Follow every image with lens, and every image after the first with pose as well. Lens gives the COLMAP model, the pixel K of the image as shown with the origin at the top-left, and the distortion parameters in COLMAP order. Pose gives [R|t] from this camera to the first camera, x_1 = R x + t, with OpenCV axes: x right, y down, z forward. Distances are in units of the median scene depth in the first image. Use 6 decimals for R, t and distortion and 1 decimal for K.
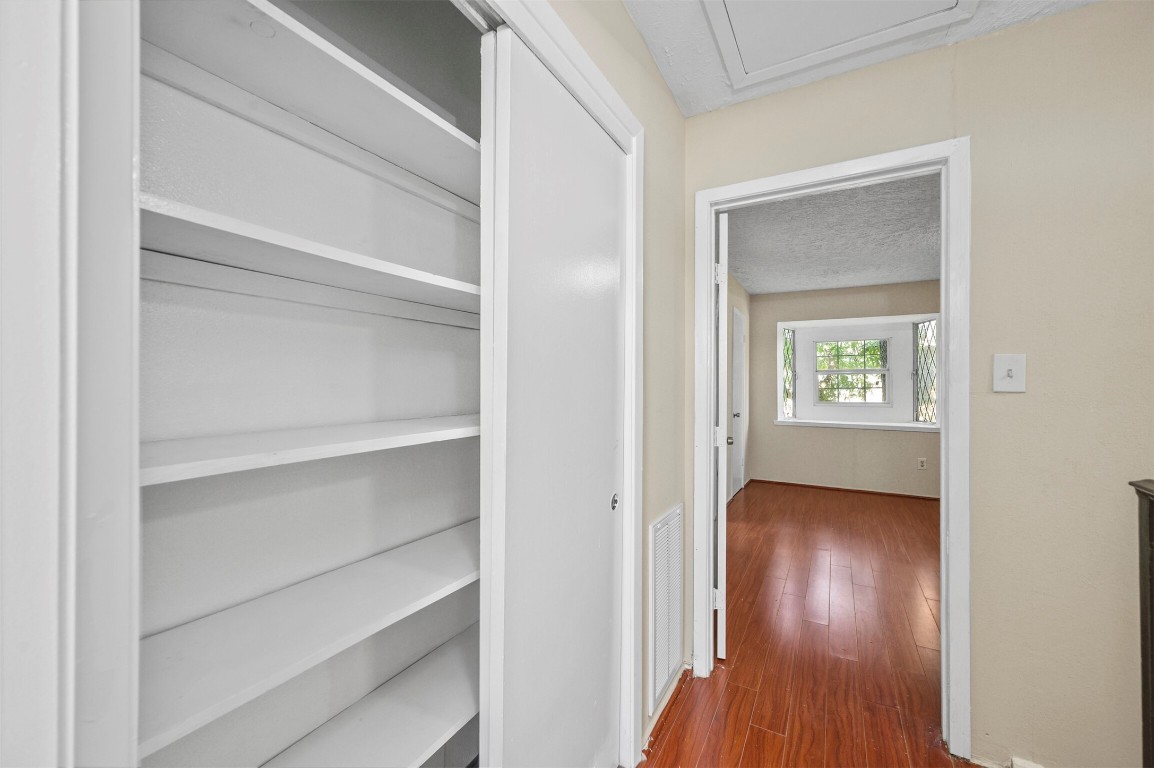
lens RADIAL K [[464.7, 0, 576.4], [0, 464.7, 385.5], [0, 0, 1]] dist [0.000776, -0.000519]
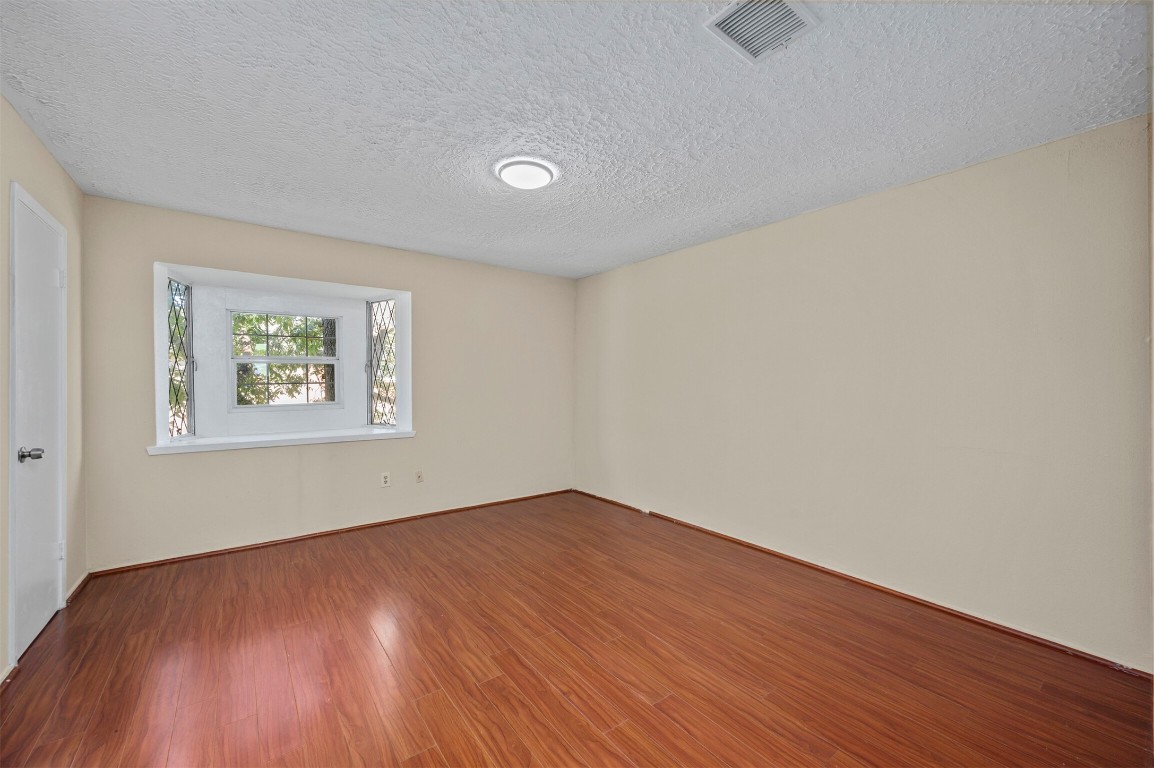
lens RADIAL K [[464.7, 0, 577.4], [0, 464.7, 385.3], [0, 0, 1]] dist [0.000776, -0.000519]
pose [[0.406578, -0.008340, 0.913578, 0.147280], [0.002093, 0.999964, 0.008197, 0.003578], [-0.913614, -0.001421, 0.406581, 0.353235]]
